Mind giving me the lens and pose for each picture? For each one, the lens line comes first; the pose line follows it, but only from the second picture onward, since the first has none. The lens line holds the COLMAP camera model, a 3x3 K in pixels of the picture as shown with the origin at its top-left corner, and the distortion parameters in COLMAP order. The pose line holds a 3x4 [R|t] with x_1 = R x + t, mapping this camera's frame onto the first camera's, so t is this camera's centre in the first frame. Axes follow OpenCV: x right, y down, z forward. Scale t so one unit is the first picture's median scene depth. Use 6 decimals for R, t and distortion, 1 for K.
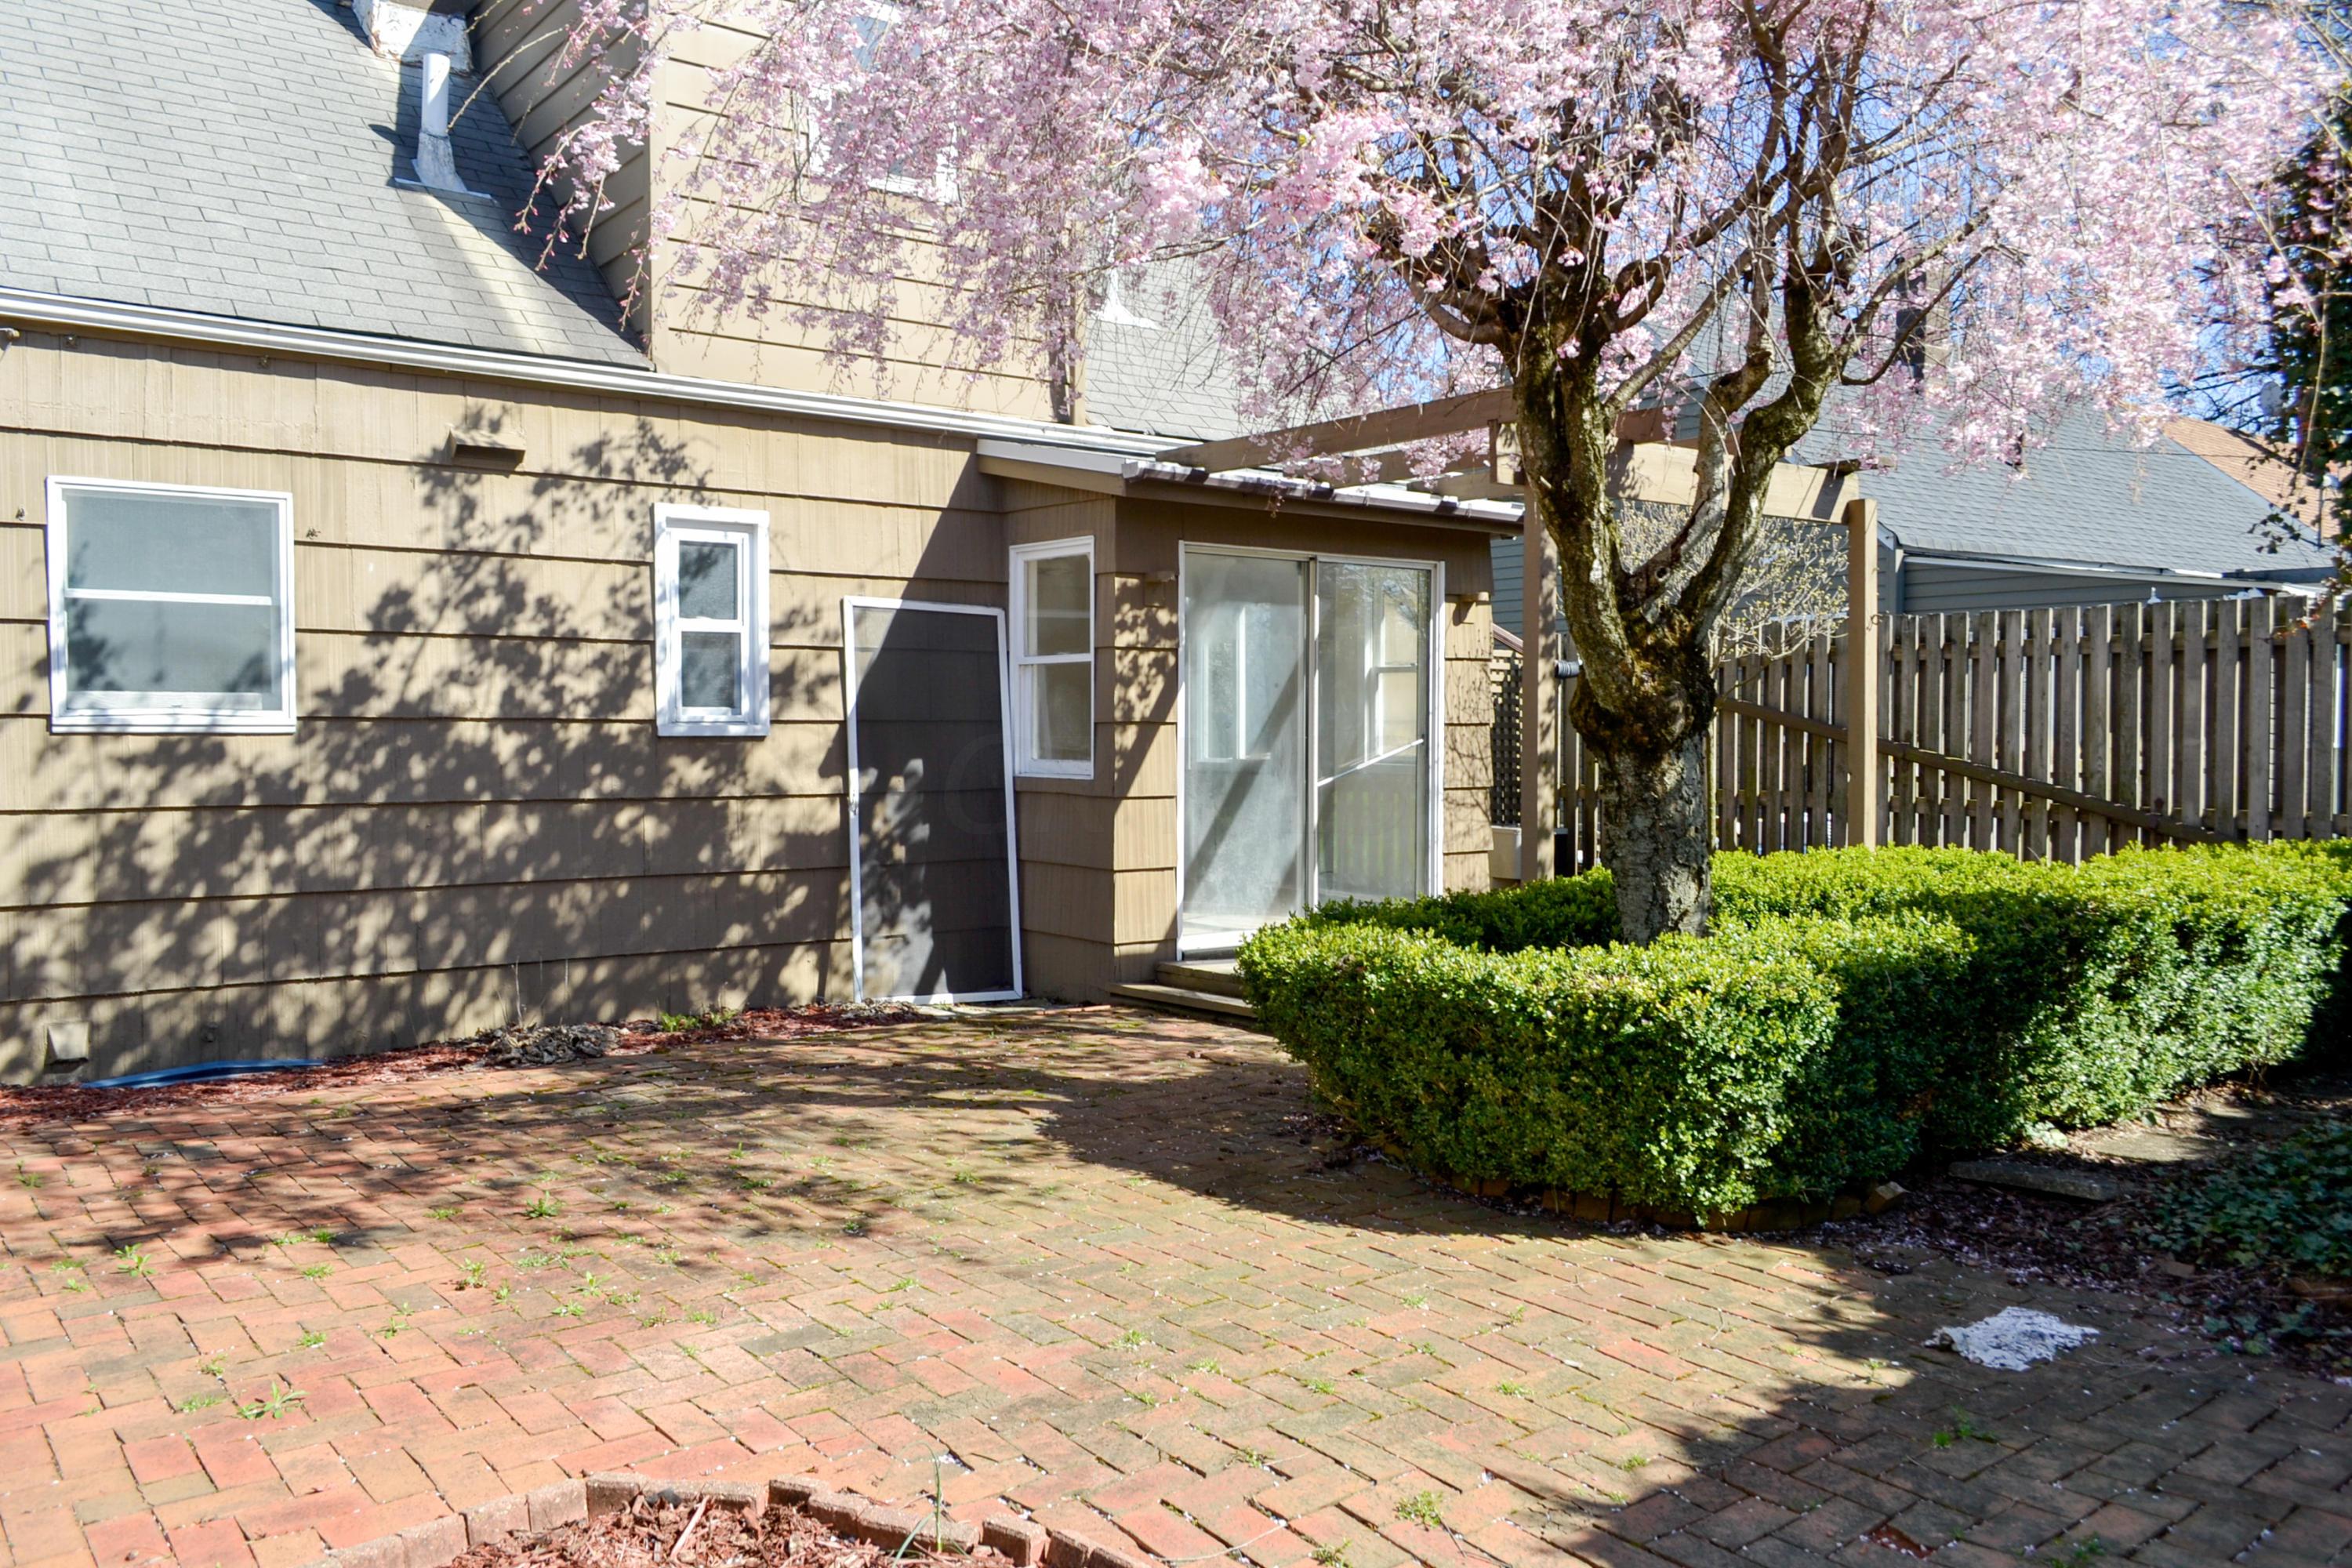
lens RADIAL K [[1851.6, 0, 1188.6], [0, 1851.6, 784.1], [0, 0, 1]] dist [-0.004218, 0.002838]
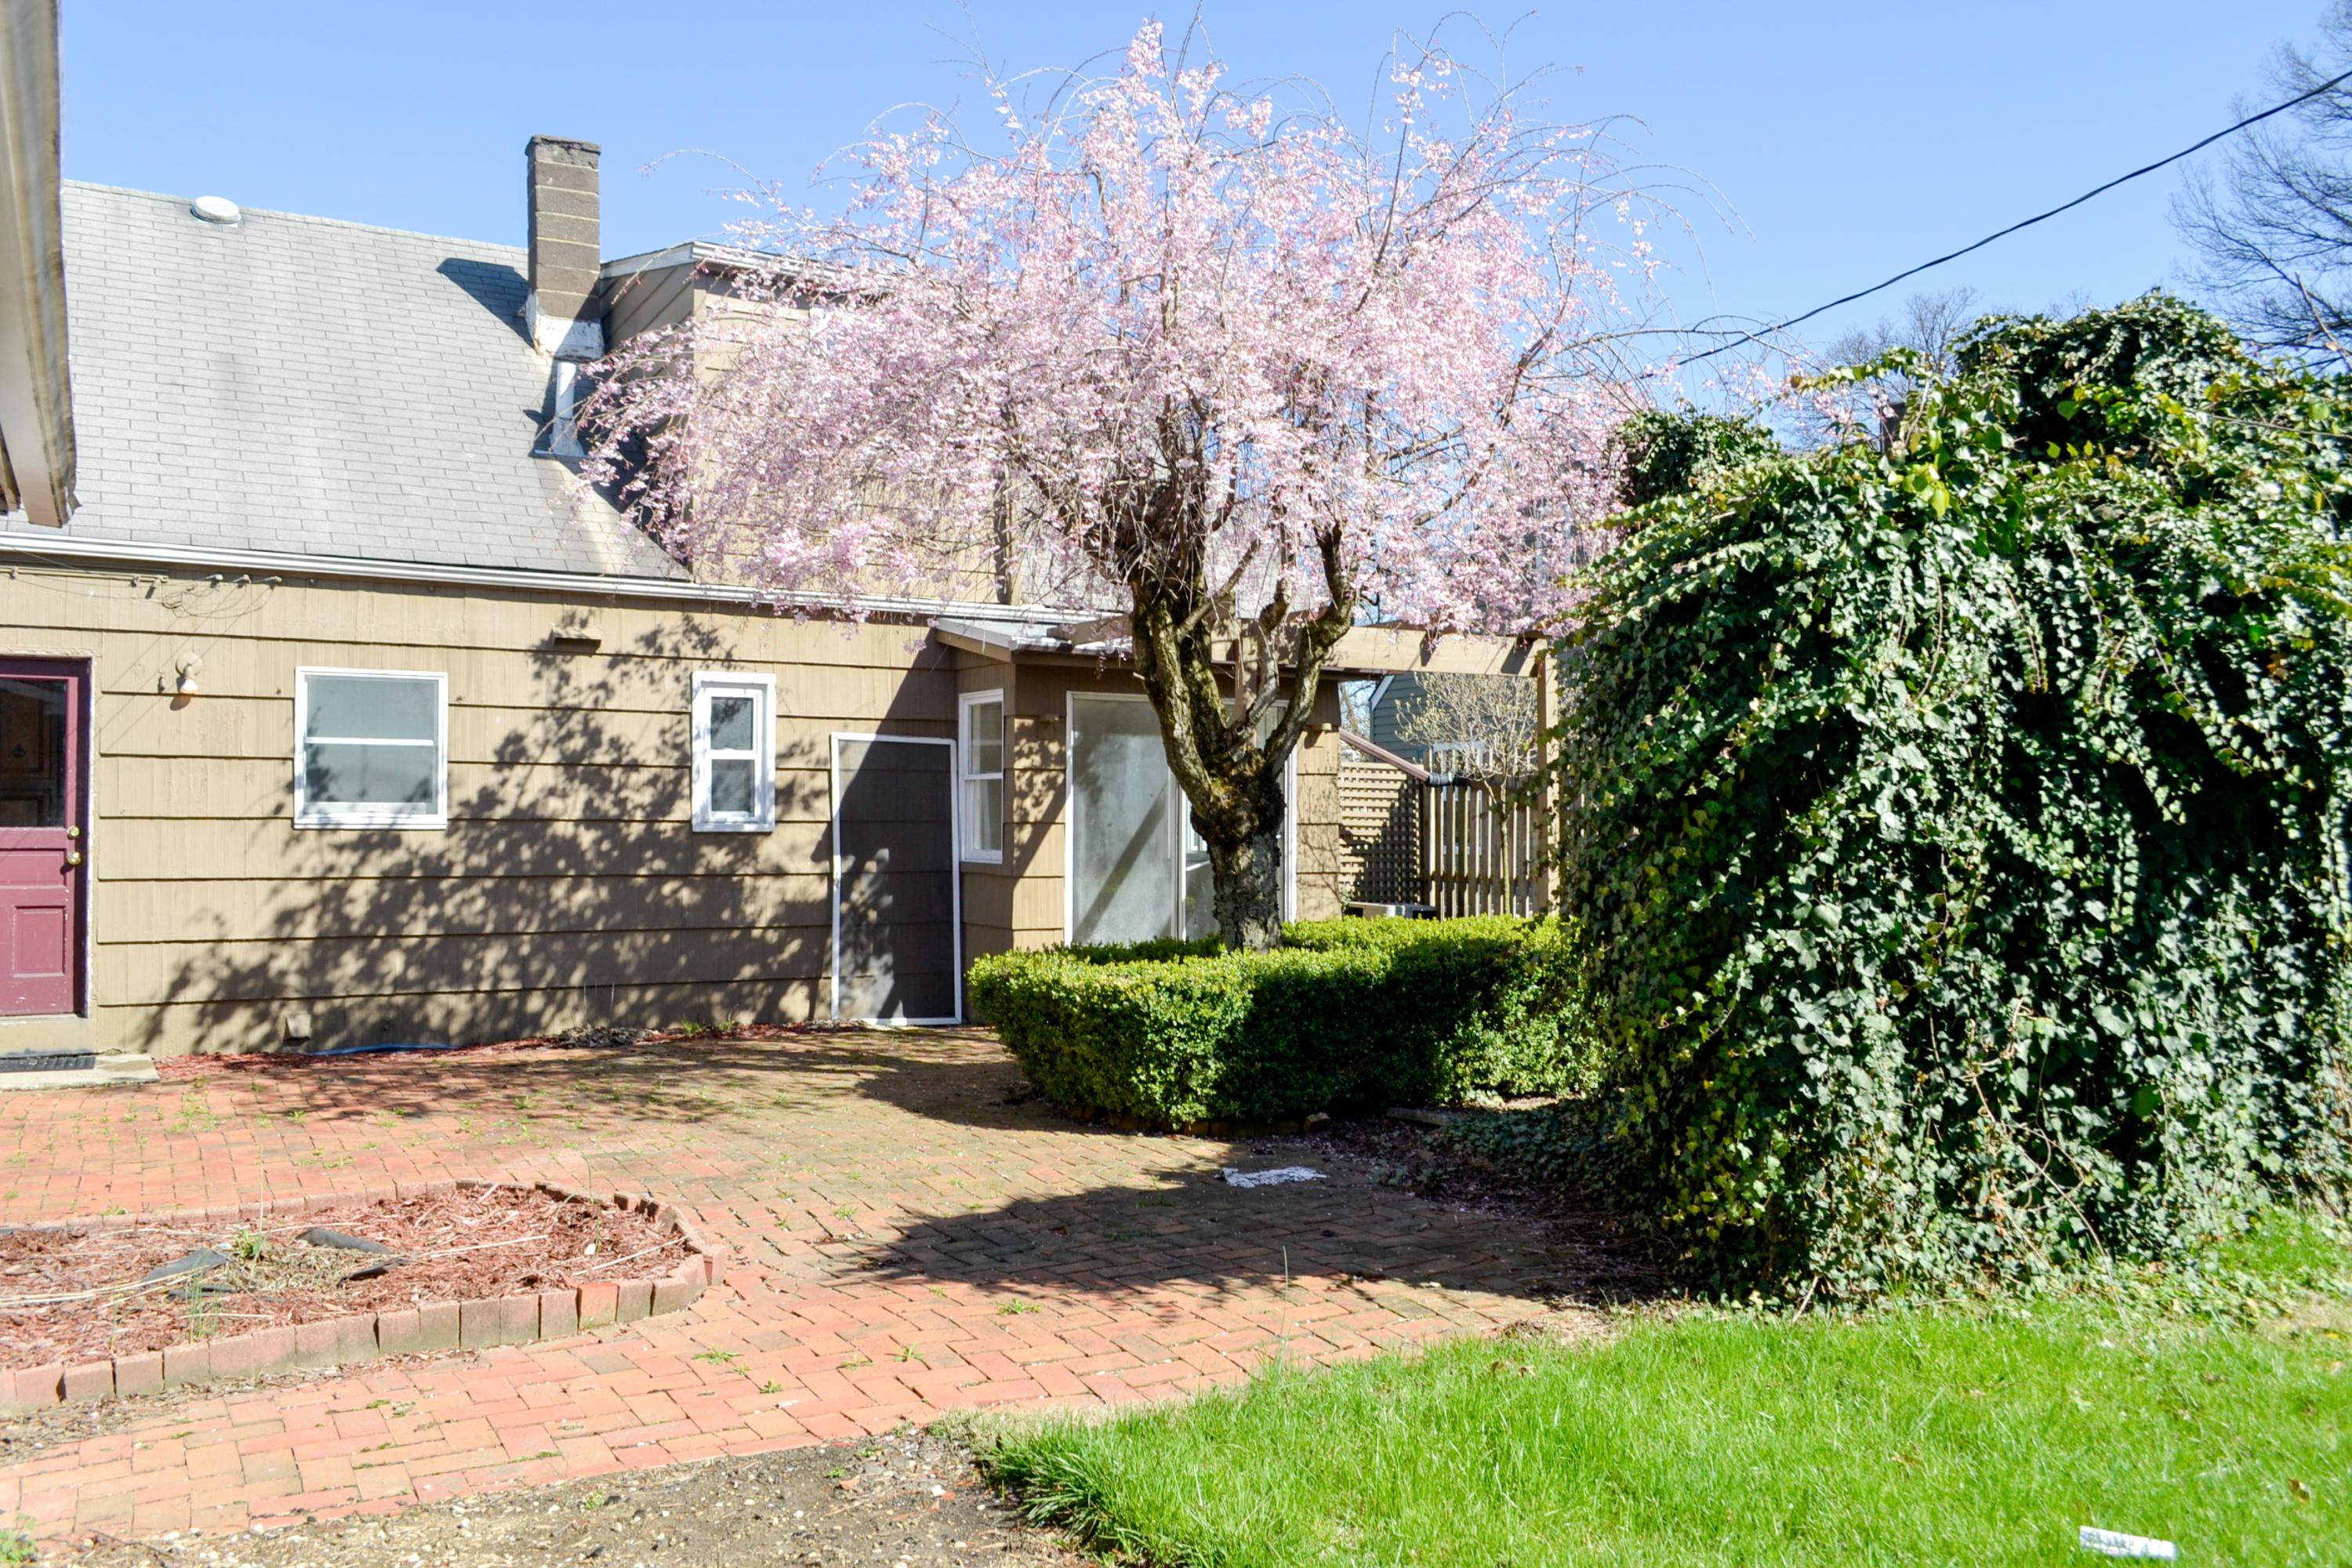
lens RADIAL K [[1831.6, 0, 1170.4], [0, 1831.6, 791.1], [0, 0, 1]] dist [0.000055, -0.000562]
pose [[0.989664, 0.000088, -0.143403, 0.307612], [-0.007023, 0.998829, -0.047857, 0.008590], [0.143231, 0.048370, 0.988507, -0.386745]]
